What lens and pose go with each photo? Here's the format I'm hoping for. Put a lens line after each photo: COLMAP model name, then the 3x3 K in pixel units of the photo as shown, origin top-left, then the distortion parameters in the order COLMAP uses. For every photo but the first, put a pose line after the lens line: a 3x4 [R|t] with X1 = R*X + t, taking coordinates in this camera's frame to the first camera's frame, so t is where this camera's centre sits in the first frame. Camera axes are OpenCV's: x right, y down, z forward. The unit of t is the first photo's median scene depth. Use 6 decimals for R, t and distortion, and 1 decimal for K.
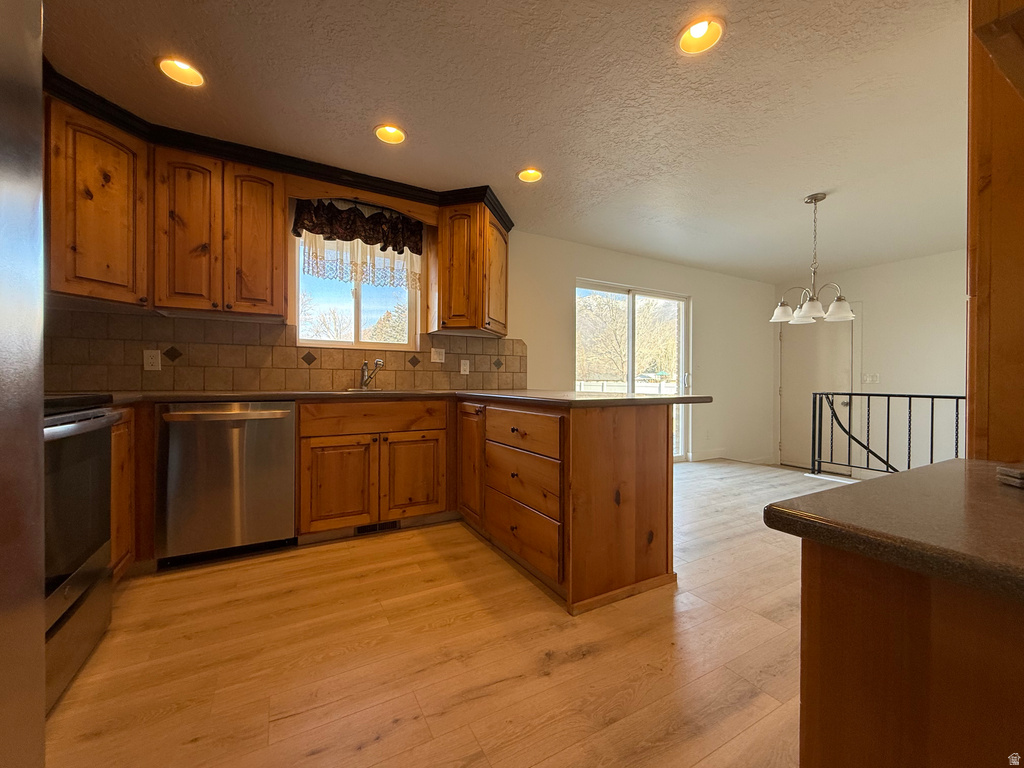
lens RADIAL K [[407.5, 0, 508.5], [0, 407.5, 382.5], [0, 0, 1]] dist [-0.000002, -0.000151]
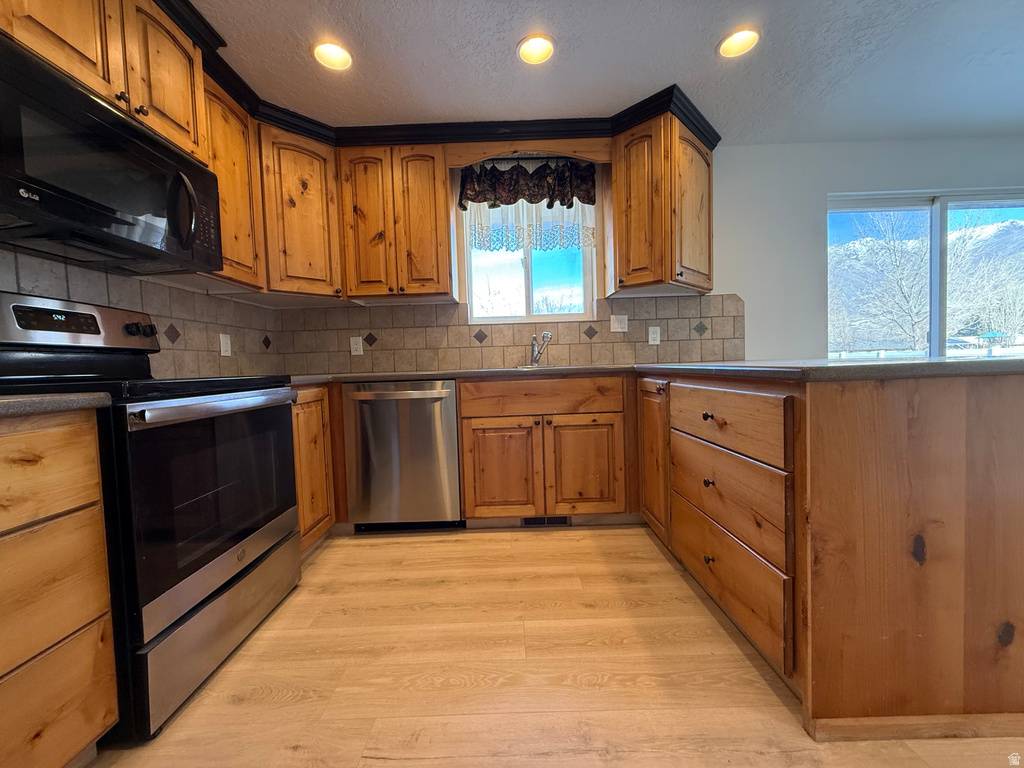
lens RADIAL K [[407.5, 0, 508.5], [0, 407.5, 382.5], [0, 0, 1]] dist [-0.000002, -0.000151]
pose [[0.873089, -0.013310, -0.487379, 0.045289], [0.036711, 0.998584, 0.038492, 0.018352], [0.486177, -0.051499, 0.872342, 0.208182]]
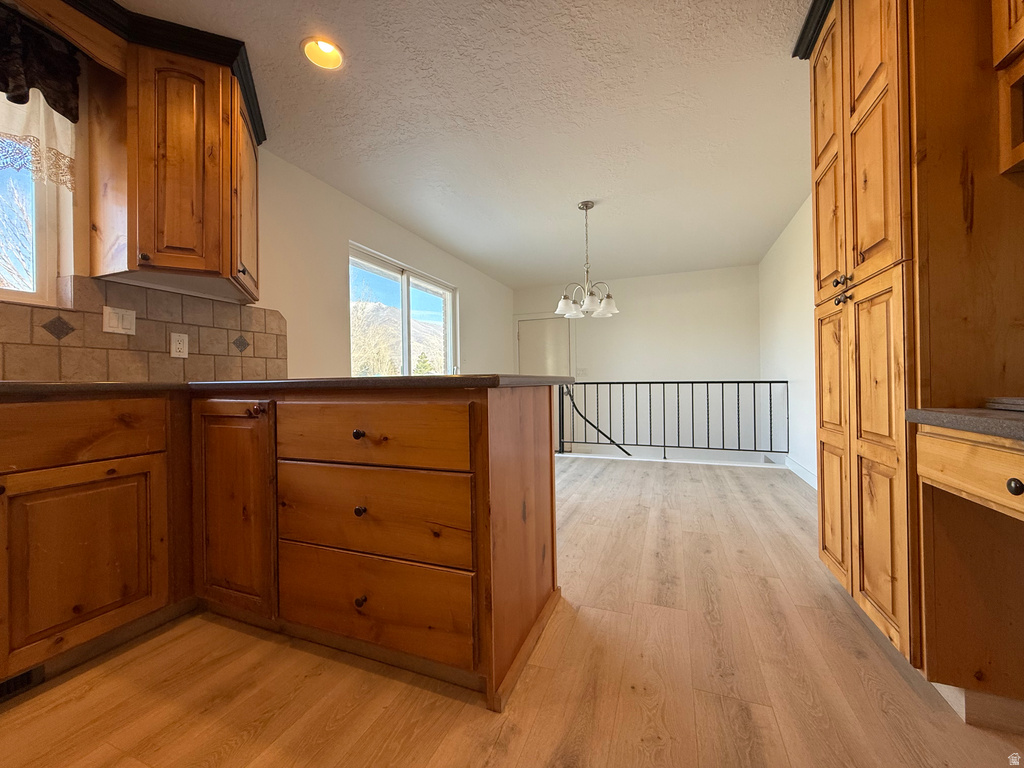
lens RADIAL K [[407.5, 0, 508.5], [0, 407.5, 382.5], [0, 0, 1]] dist [-0.000002, -0.000151]
pose [[0.775407, -0.015431, 0.631273, -0.153190], [0.021374, 0.999770, -0.001815, 0.037922], [-0.631100, 0.014900, 0.775559, 0.327700]]
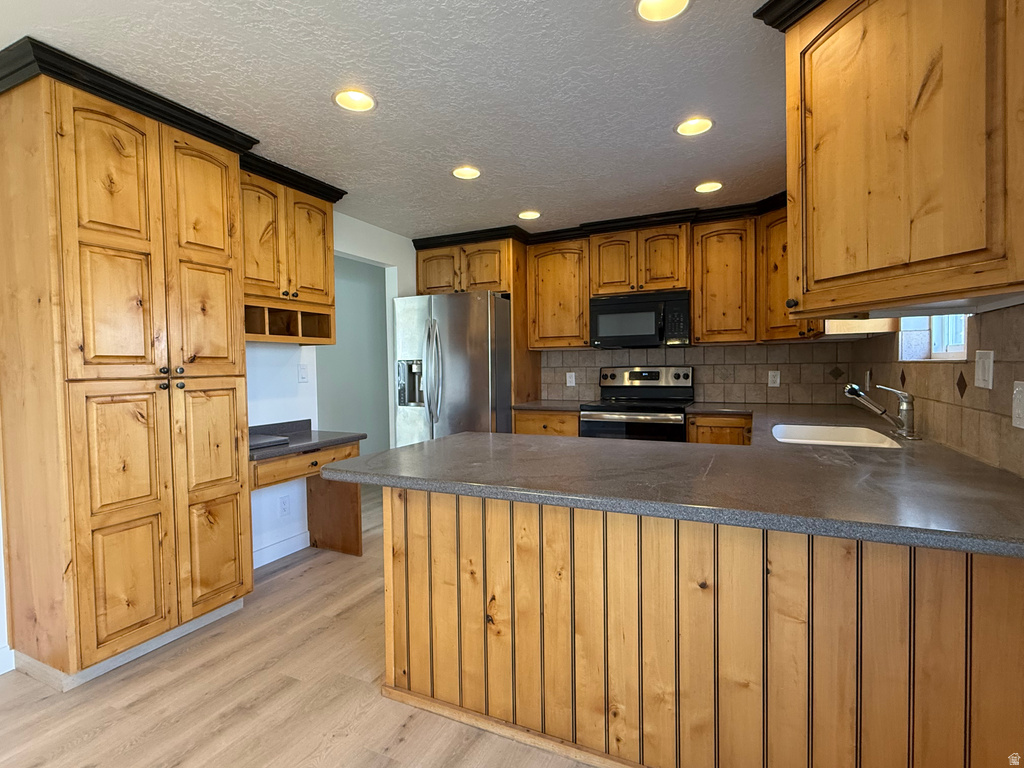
lens RADIAL K [[508.1, 0, 509.5], [0, 508.1, 383.4], [0, 0, 1]] dist [-0.000220, 0.000346]
pose [[-0.818725, 0.025495, -0.573619, 0.594116], [0.008442, 0.999440, 0.032371, -0.096357], [0.574123, 0.021660, -0.818482, 1.509067]]
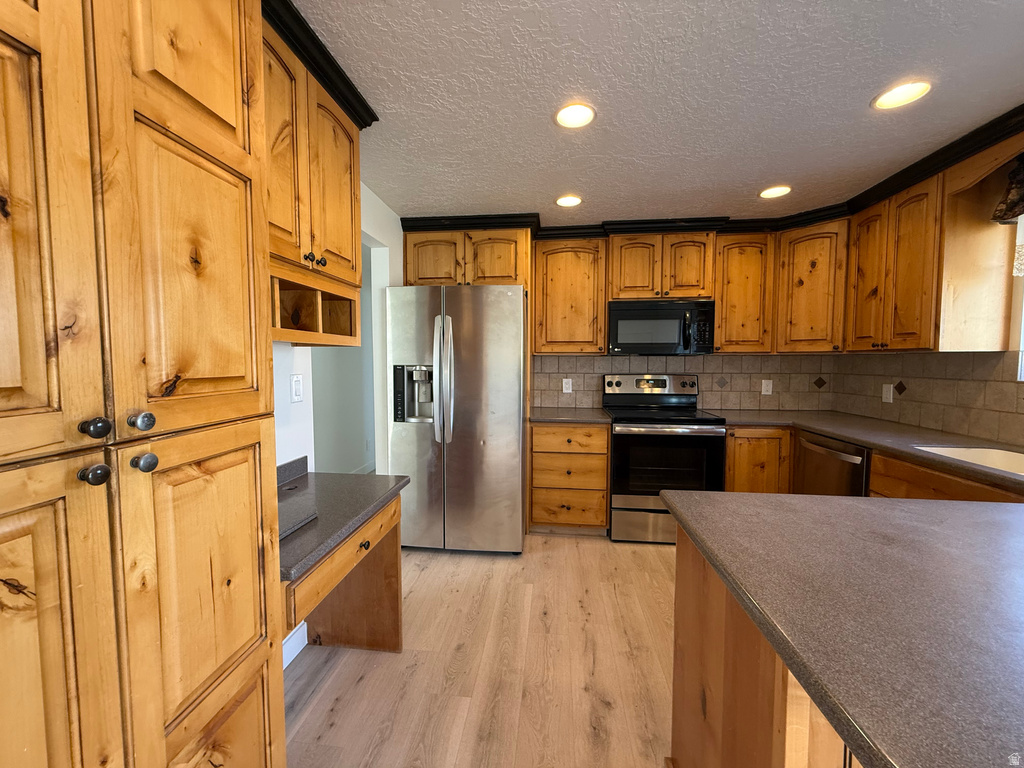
lens RADIAL K [[407.5, 0, 508.5], [0, 407.5, 382.5], [0, 0, 1]] dist [-0.000002, -0.000151]
pose [[-0.586158, 0.038305, -0.809291, 0.626745], [-0.006325, 0.998635, 0.051848, -0.133388], [0.810172, 0.035509, -0.585115, 0.797747]]
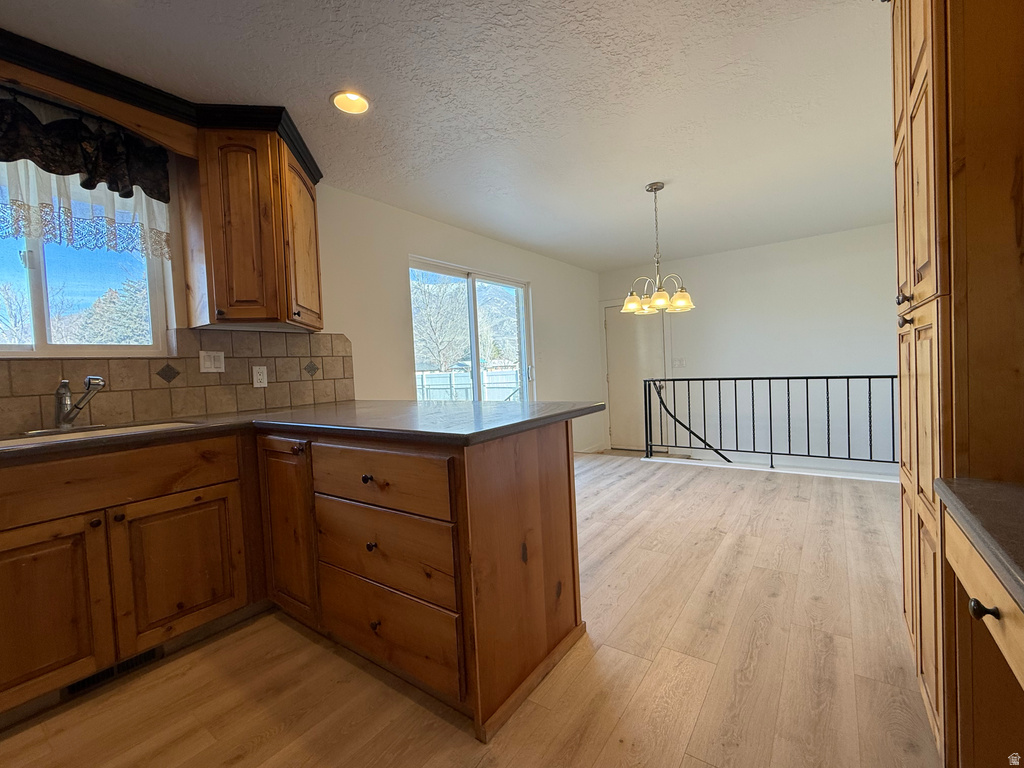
lens RADIAL K [[442.7, 0, 511.3], [0, 442.7, 382.7], [0, 0, 1]] dist [0.000785, 0.000016]
pose [[0.904709, -0.063662, 0.421246, -0.054101], [0.054479, 0.997942, 0.033813, -0.041040], [-0.422531, -0.007642, 0.906316, 0.204717]]
